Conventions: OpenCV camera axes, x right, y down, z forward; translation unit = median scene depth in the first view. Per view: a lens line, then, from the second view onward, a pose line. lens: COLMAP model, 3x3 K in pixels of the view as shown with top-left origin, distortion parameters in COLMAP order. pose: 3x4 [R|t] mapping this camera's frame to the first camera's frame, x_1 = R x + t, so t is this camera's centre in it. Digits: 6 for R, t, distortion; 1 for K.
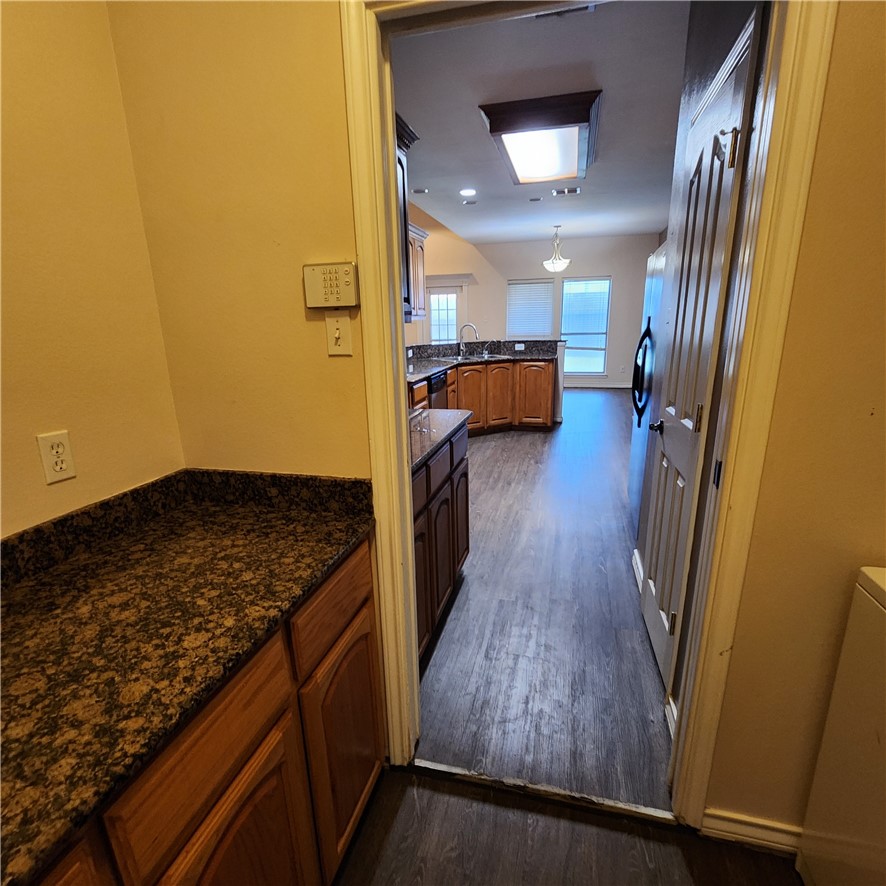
lens RADIAL K [[484.9, 0, 444.0], [0, 484.9, 448.4], [0, 0, 1]] dist [0.002277, -0.000511]
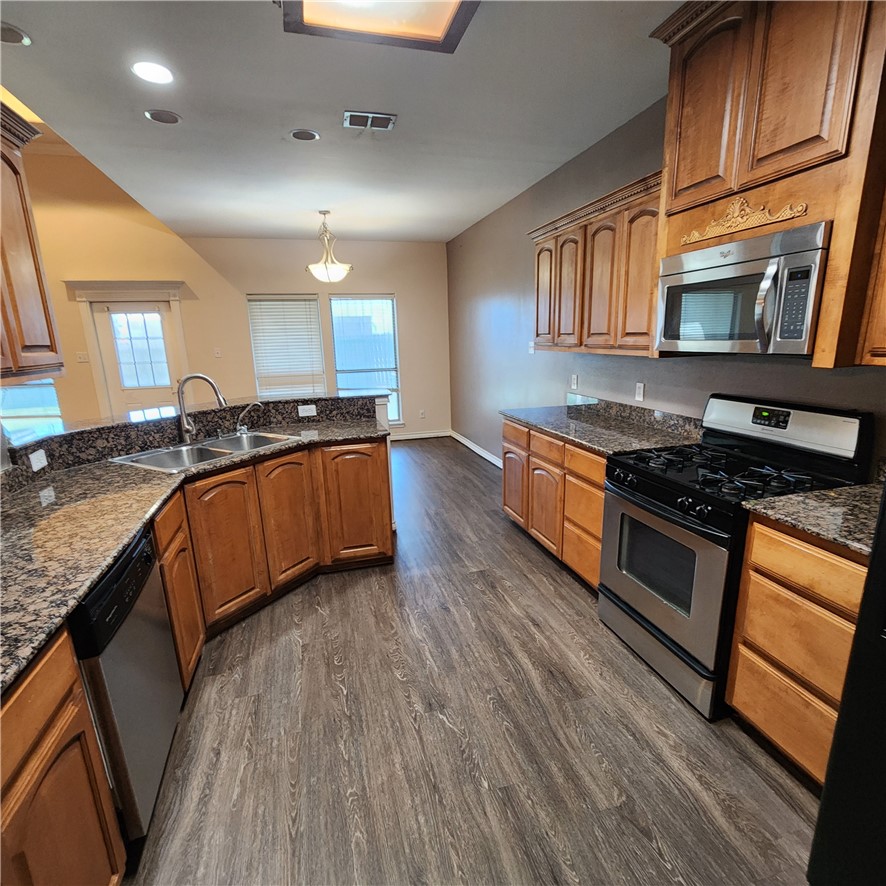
lens RADIAL K [[484.9, 0, 445.2], [0, 484.9, 455.6], [0, 0, 1]] dist [0.002277, -0.000511]
pose [[0.860473, -0.123527, 0.494295, 0.016832], [0.140188, 0.990119, 0.003395, -0.148974], [-0.489830, 0.066373, 0.869288, 0.490193]]
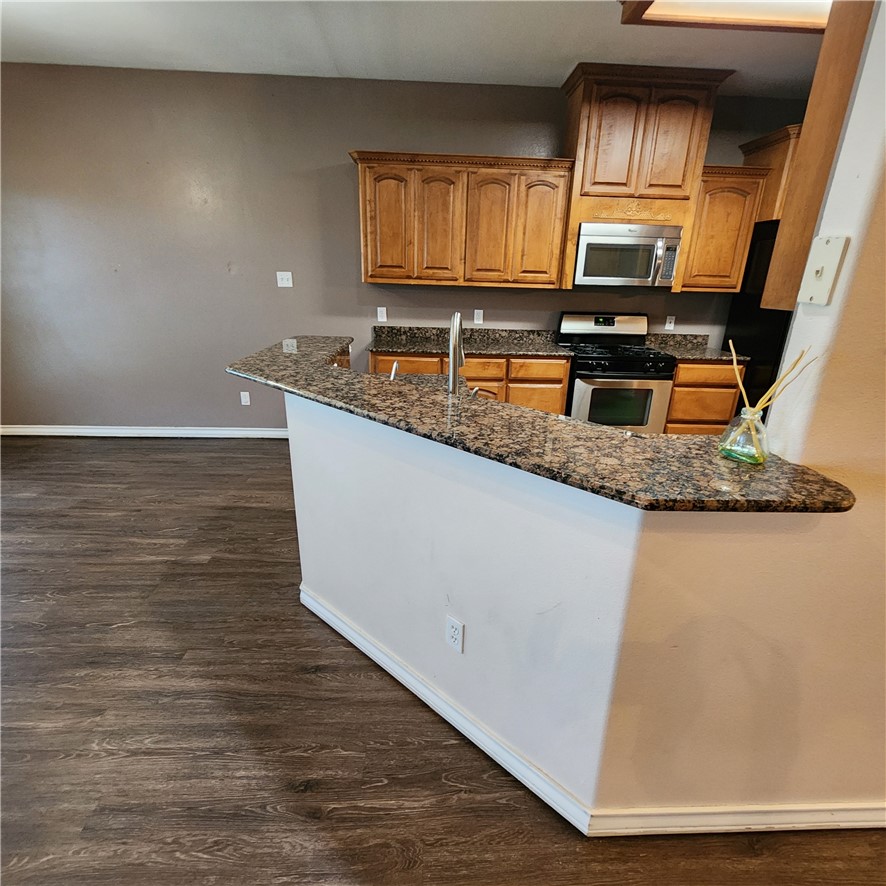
lens RADIAL K [[484.9, 0, 449.1], [0, 484.9, 449.4], [0, 0, 1]] dist [0.002277, -0.000511]
pose [[-0.285797, -0.308809, 0.907170, -0.260074], [0.229749, 0.896965, 0.377716, -0.321175], [-0.930342, 0.316371, -0.185401, 1.205976]]
